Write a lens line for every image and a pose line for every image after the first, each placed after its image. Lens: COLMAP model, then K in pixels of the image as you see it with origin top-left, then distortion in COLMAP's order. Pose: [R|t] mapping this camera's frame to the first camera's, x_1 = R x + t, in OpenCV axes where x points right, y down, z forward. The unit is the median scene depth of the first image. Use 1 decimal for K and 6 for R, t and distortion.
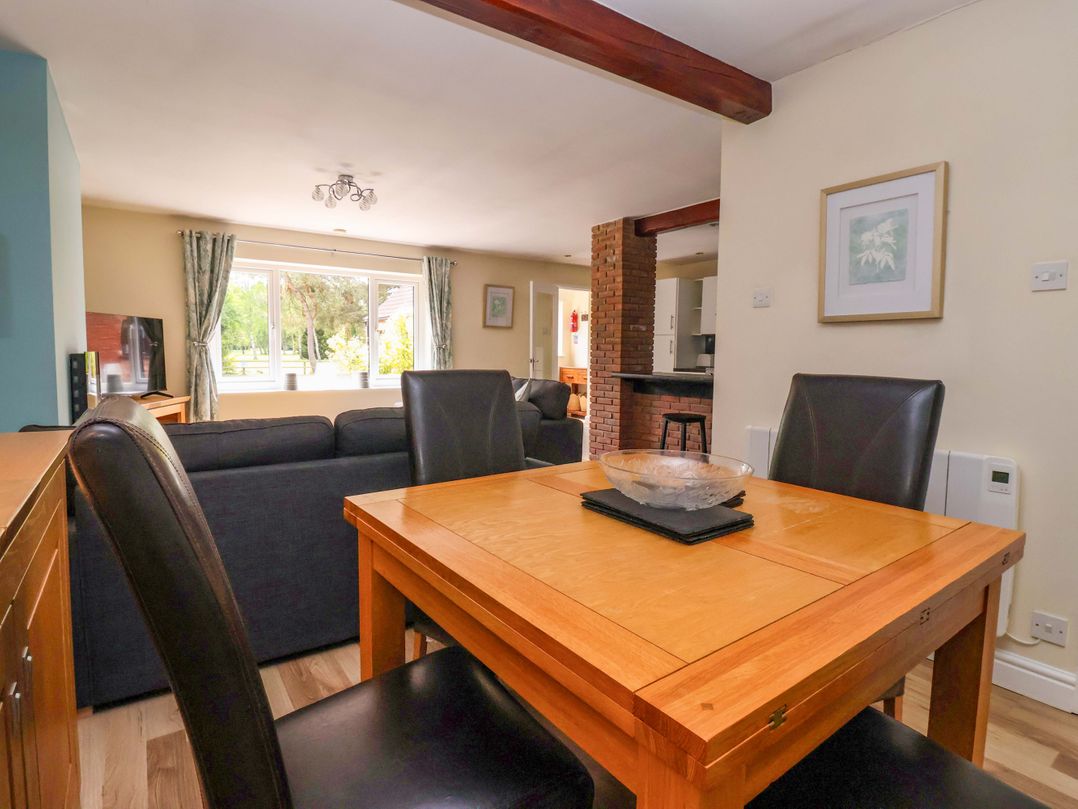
lens RADIAL K [[549.5, 0, 533.7], [0, 549.5, 401.8], [0, 0, 1]] dist [-0.012053, -0.000920]
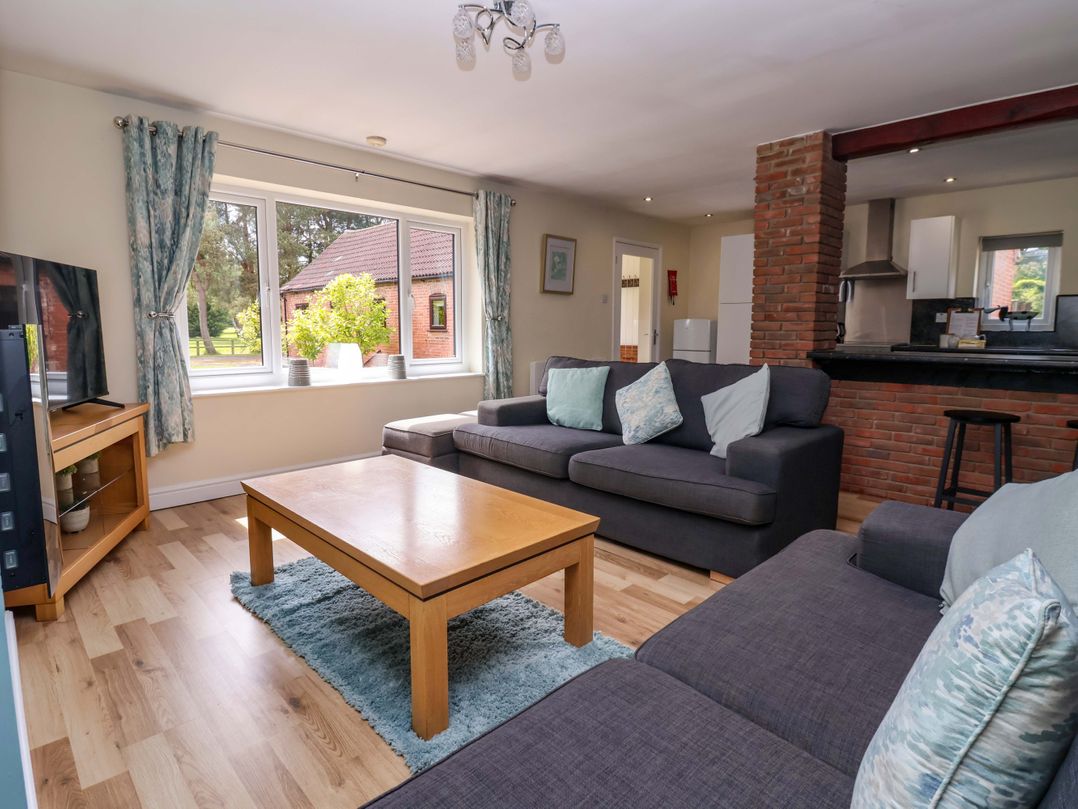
lens RADIAL K [[566.8, 0, 533.9], [0, 566.8, 390.0], [0, 0, 1]] dist [-0.003236, -0.002443]
pose [[0.986725, -0.026645, 0.160200, -0.309957], [0.023453, 0.999488, 0.021785, -0.027509], [-0.160698, -0.017738, 0.986844, 0.326283]]
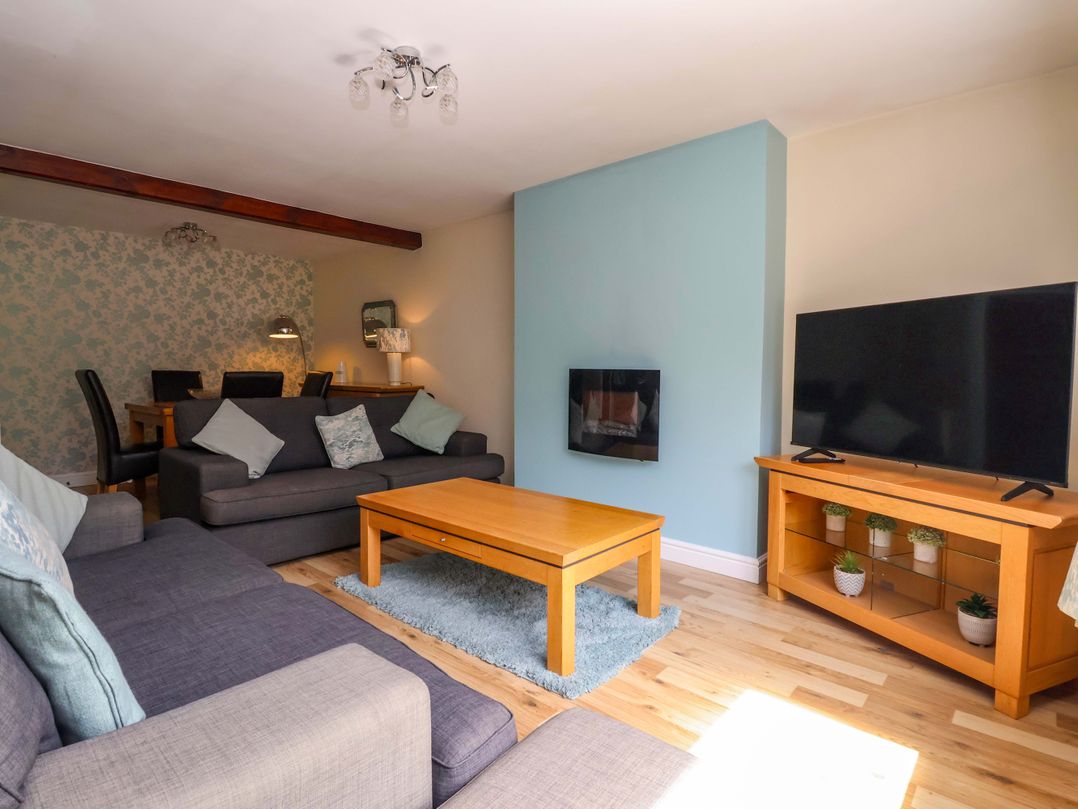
lens RADIAL K [[549.5, 0, 533.7], [0, 549.5, 401.8], [0, 0, 1]] dist [-0.012053, -0.000920]
pose [[-0.976521, -0.004678, -0.215370, -0.265235], [-0.036249, 0.989077, 0.142876, -0.103935], [0.212349, 0.147328, -0.966024, 1.187742]]
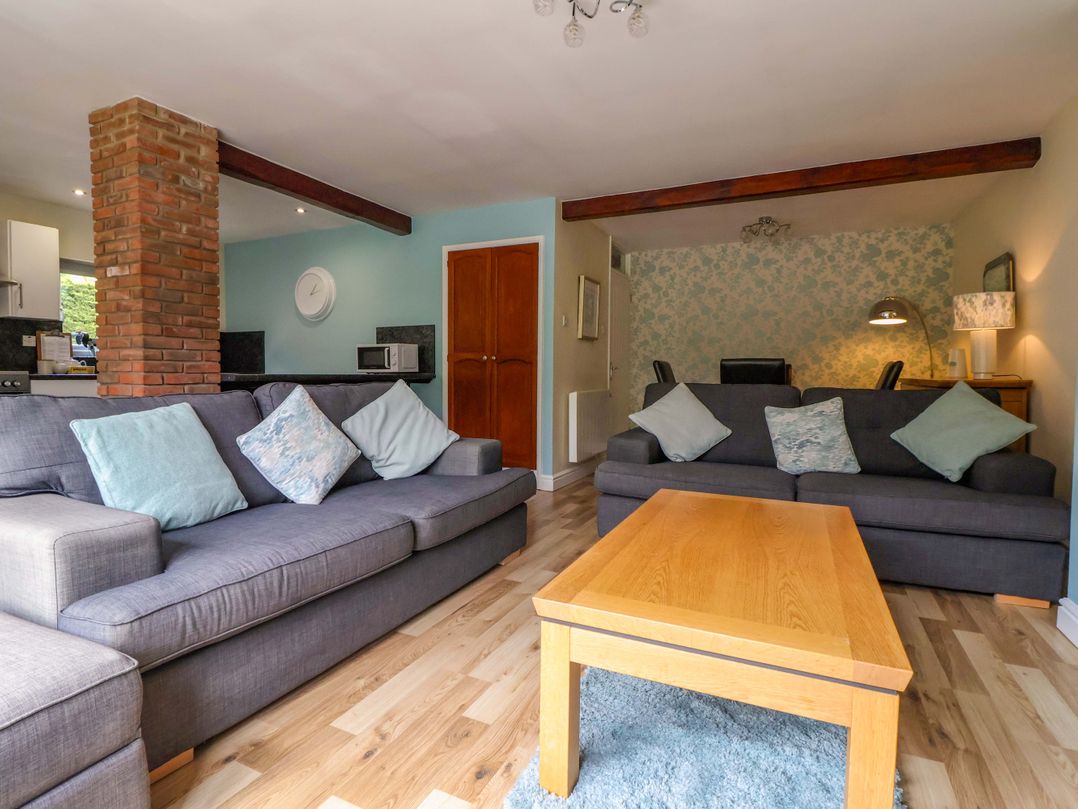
lens RADIAL K [[566.8, 0, 533.9], [0, 566.8, 390.0], [0, 0, 1]] dist [-0.003236, -0.002443]
pose [[-0.488635, -0.041037, 0.871523, -0.564573], [0.068216, 0.994039, 0.085052, -0.064933], [-0.869818, 0.101012, -0.482922, 0.980629]]
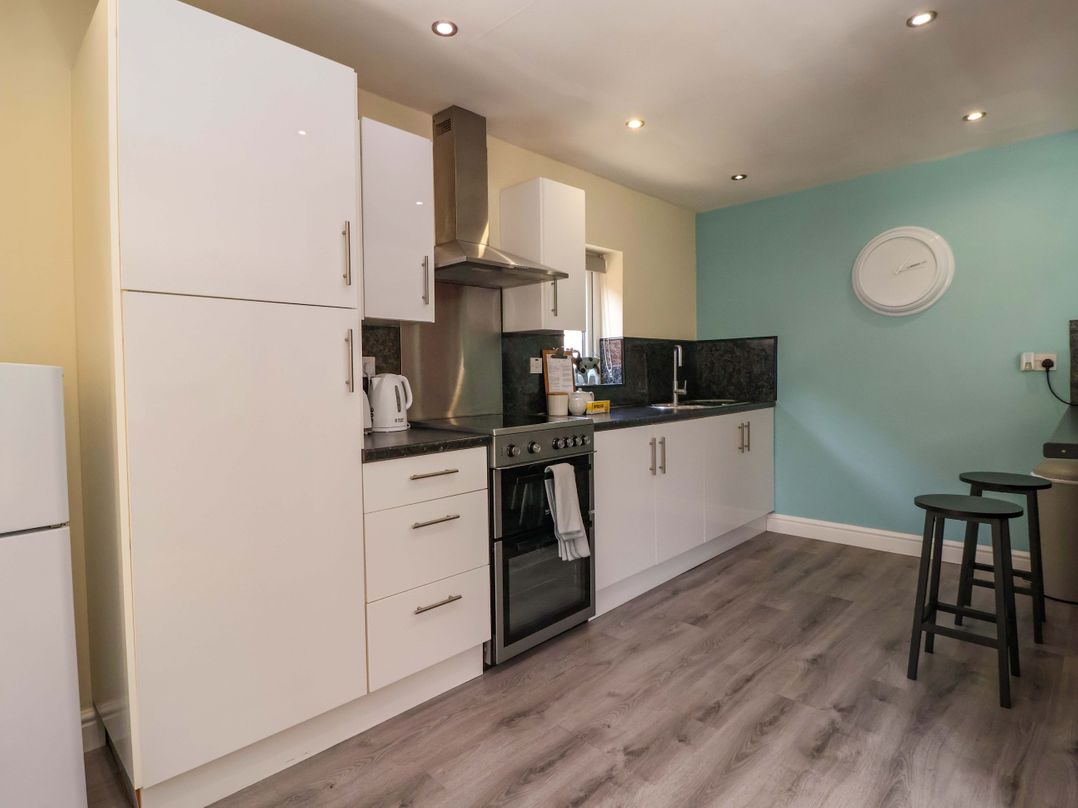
lens RADIAL K [[566.8, 0, 533.9], [0, 566.8, 389.5], [0, 0, 1]] dist [-0.003236, -0.002443]
pose [[-0.166880, -0.046572, 0.984877, 0.013658], [0.095025, 0.993474, 0.063080, -0.132958], [-0.981387, 0.104115, -0.161365, 1.335557]]
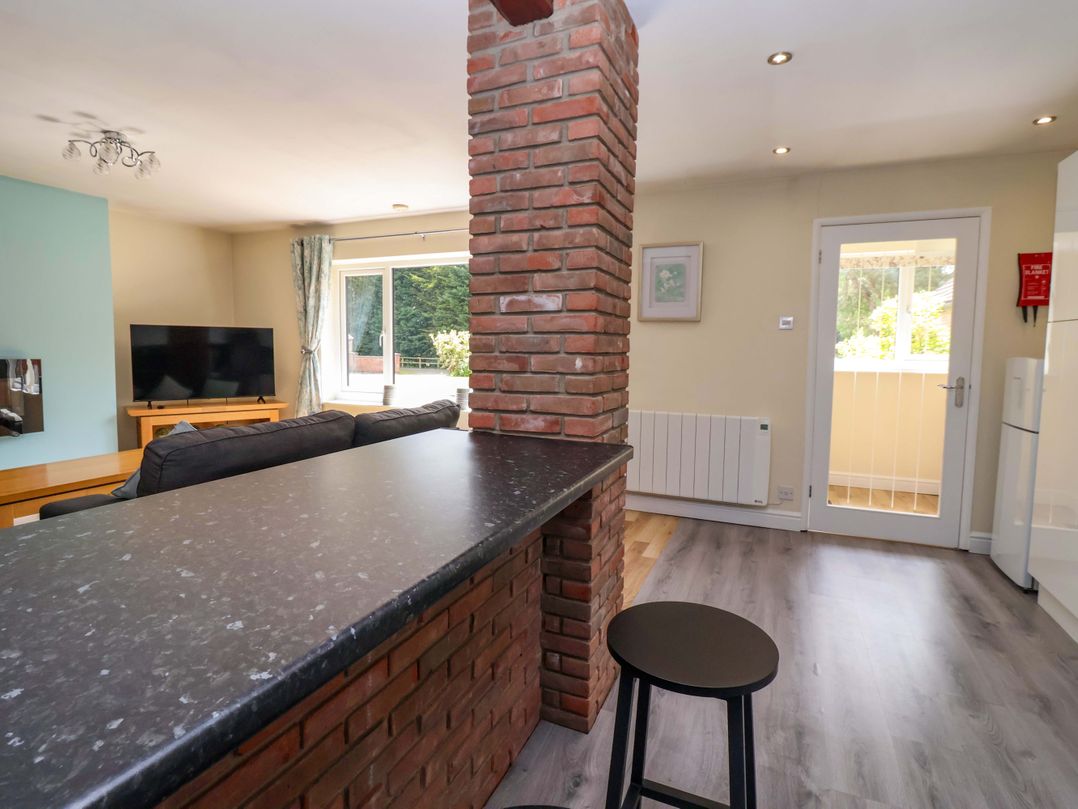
lens RADIAL K [[566.8, 0, 533.9], [0, 566.8, 390.0], [0, 0, 1]] dist [-0.003236, -0.002443]
pose [[0.513396, 0.057382, -0.856231, 0.487037], [-0.085519, 0.996216, 0.015486, -0.087352], [0.853880, 0.065273, 0.516360, 0.826205]]
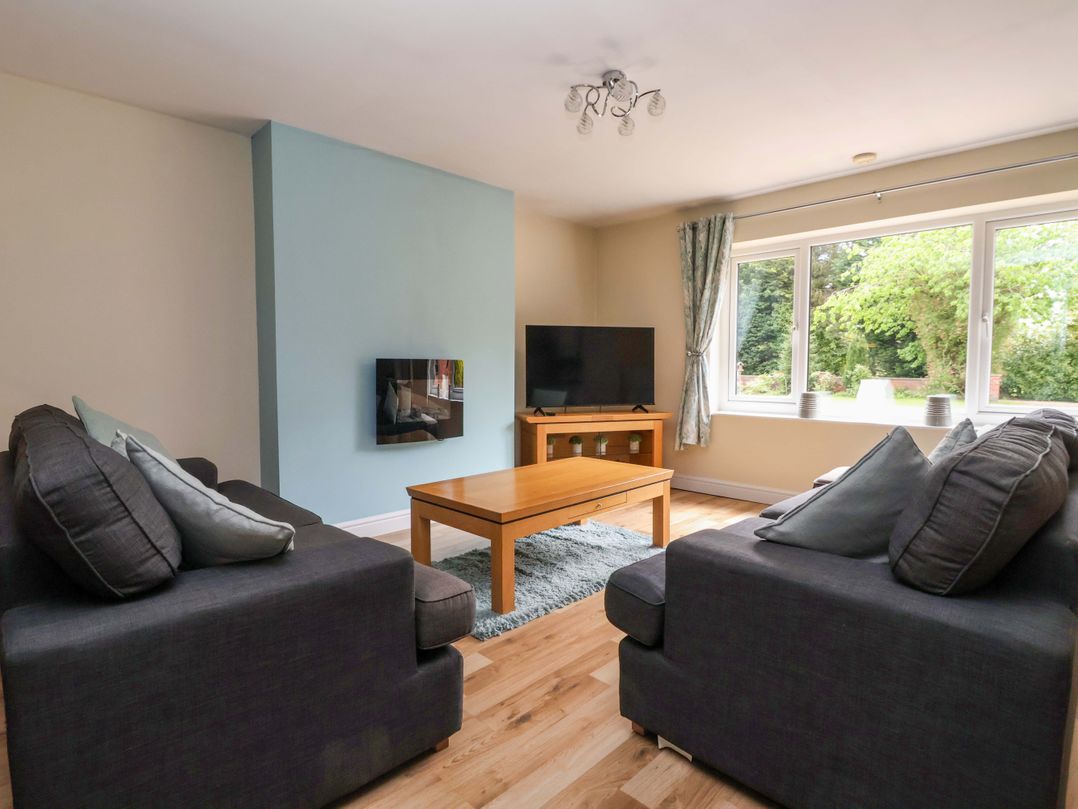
lens RADIAL K [[566.8, 0, 533.9], [0, 566.8, 390.0], [0, 0, 1]] dist [-0.003236, -0.002443]
pose [[0.170645, 0.031170, -0.984839, 0.214077], [-0.091377, 0.995693, 0.015681, -0.040148], [0.981086, 0.087316, 0.172759, 0.610805]]
